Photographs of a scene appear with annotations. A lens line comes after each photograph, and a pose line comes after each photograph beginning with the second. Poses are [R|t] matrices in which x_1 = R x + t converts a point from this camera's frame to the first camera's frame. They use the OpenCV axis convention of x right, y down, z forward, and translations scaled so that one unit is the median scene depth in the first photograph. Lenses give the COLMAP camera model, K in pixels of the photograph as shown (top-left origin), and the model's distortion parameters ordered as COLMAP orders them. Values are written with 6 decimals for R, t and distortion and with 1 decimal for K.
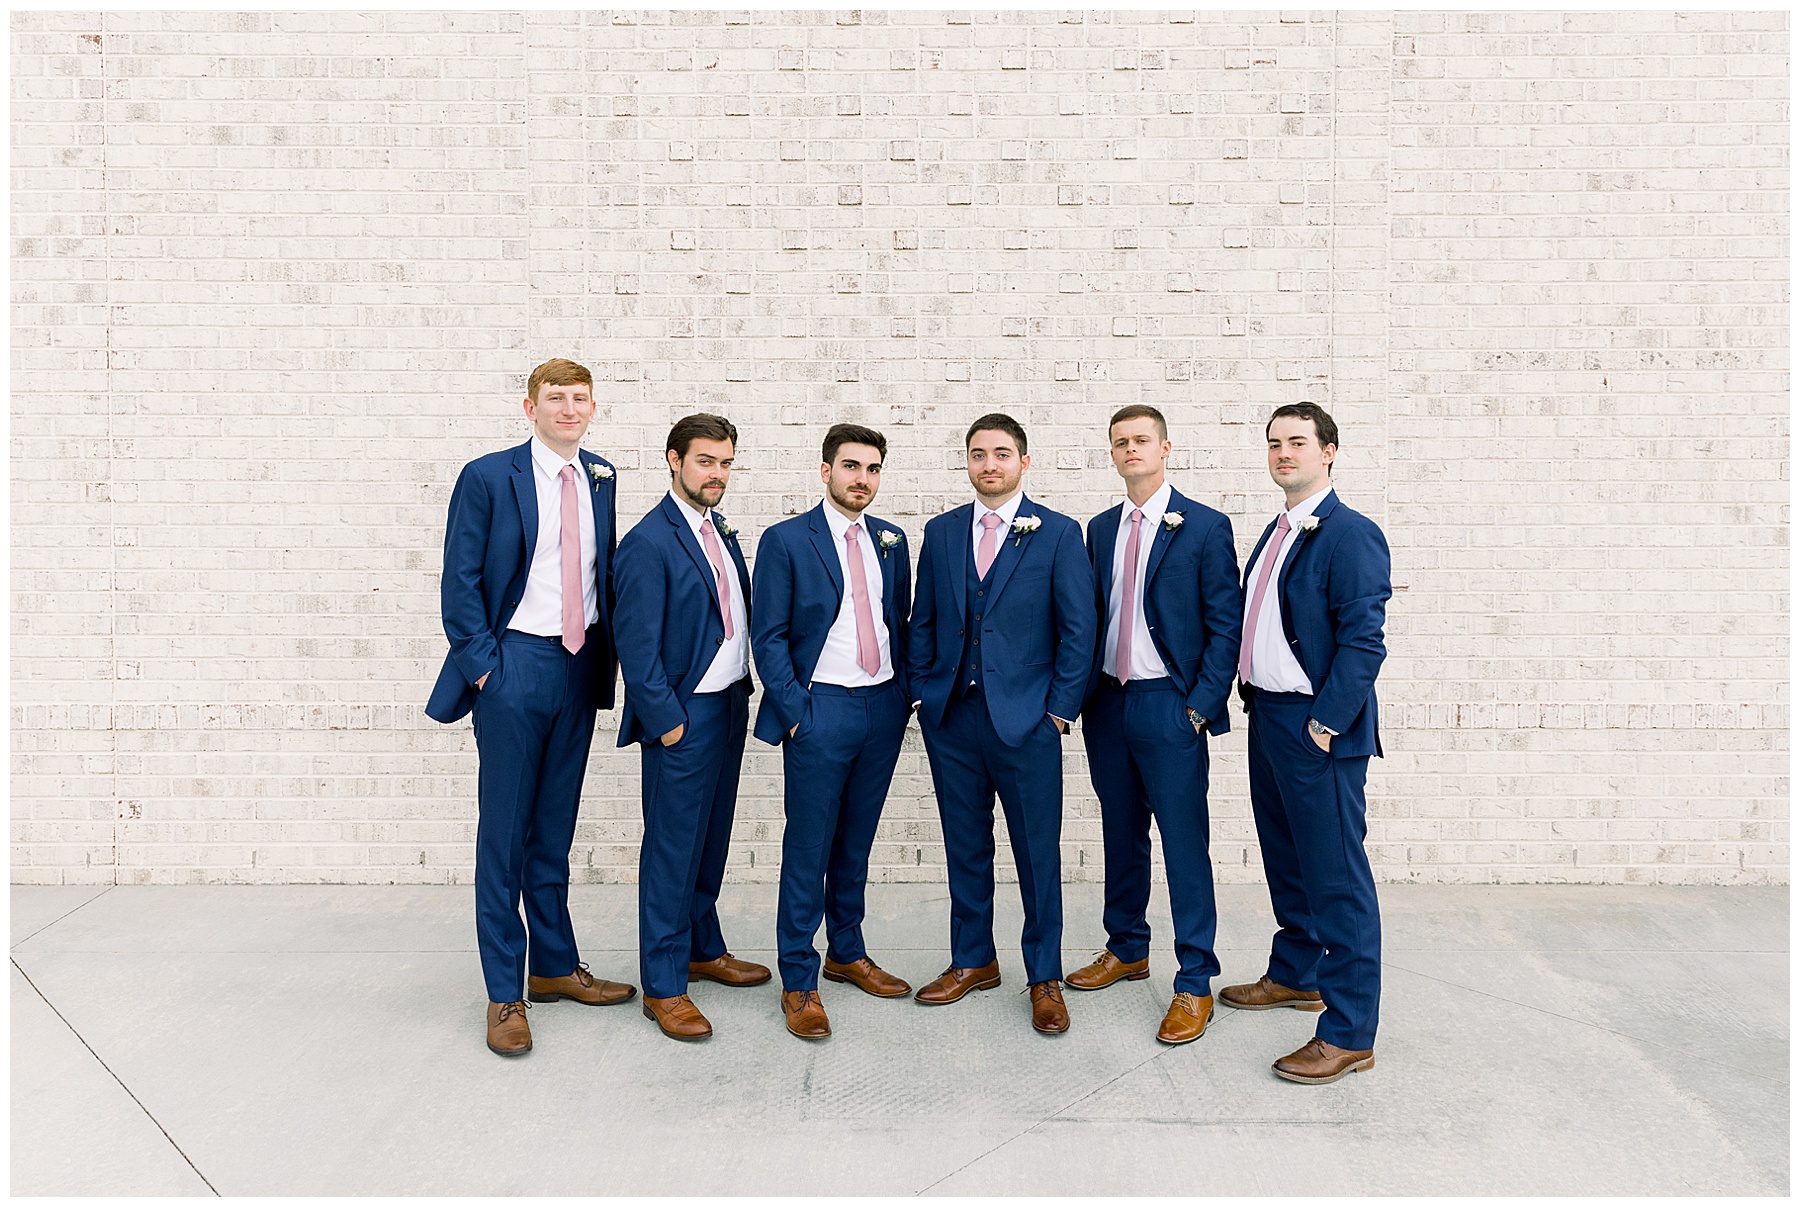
lens RADIAL K [[2247.0, 0, 903.7], [0, 2247.0, 525.8], [0, 0, 1]] dist [0.029980, -0.050924]
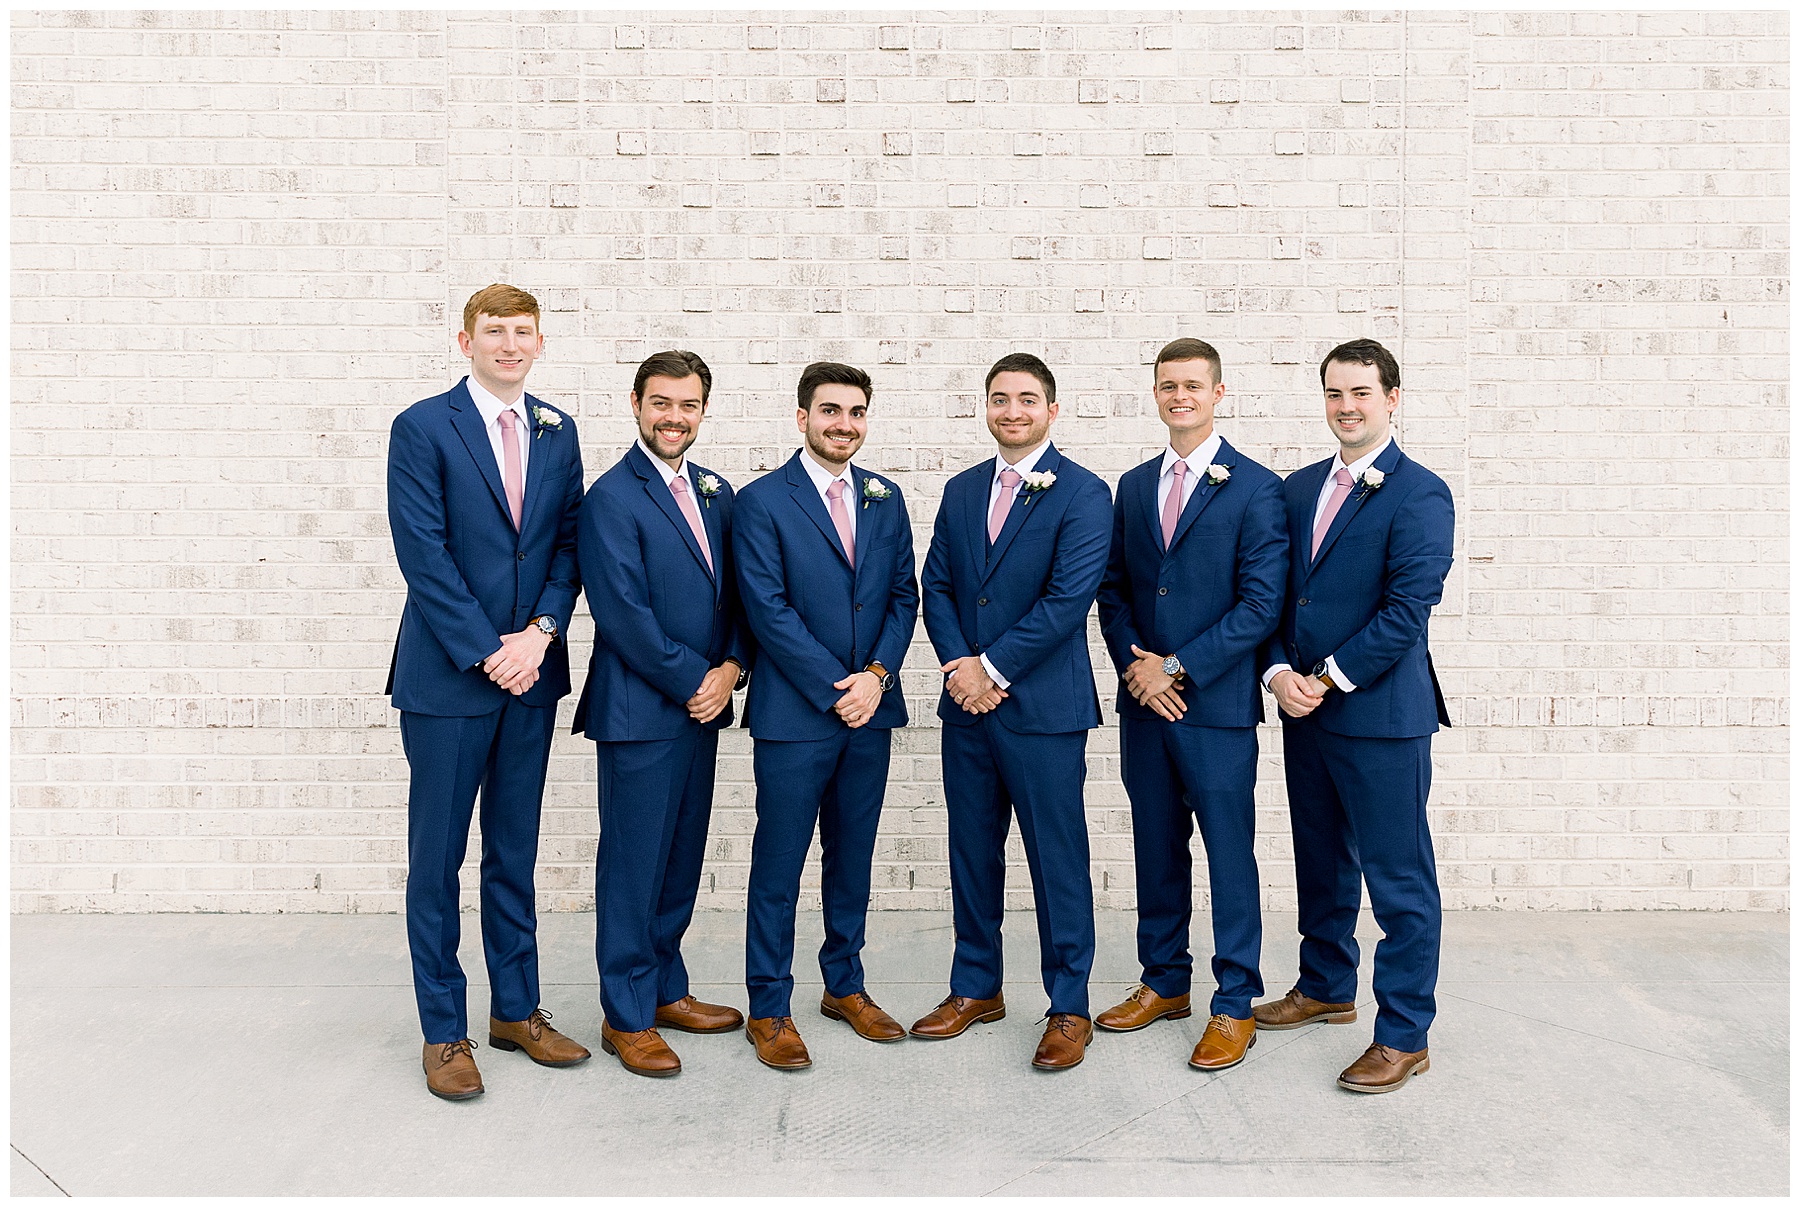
lens RADIAL K [[2391.5, 0, 915.5], [0, 2391.5, 486.0], [0, 0, 1]] dist [0.012341, 0.006630]
pose [[0.999954, 0.001665, 0.009452, -0.000484], [-0.001709, 0.999988, 0.004655, -0.003570], [-0.009444, -0.004671, 0.999944, 0.105938]]
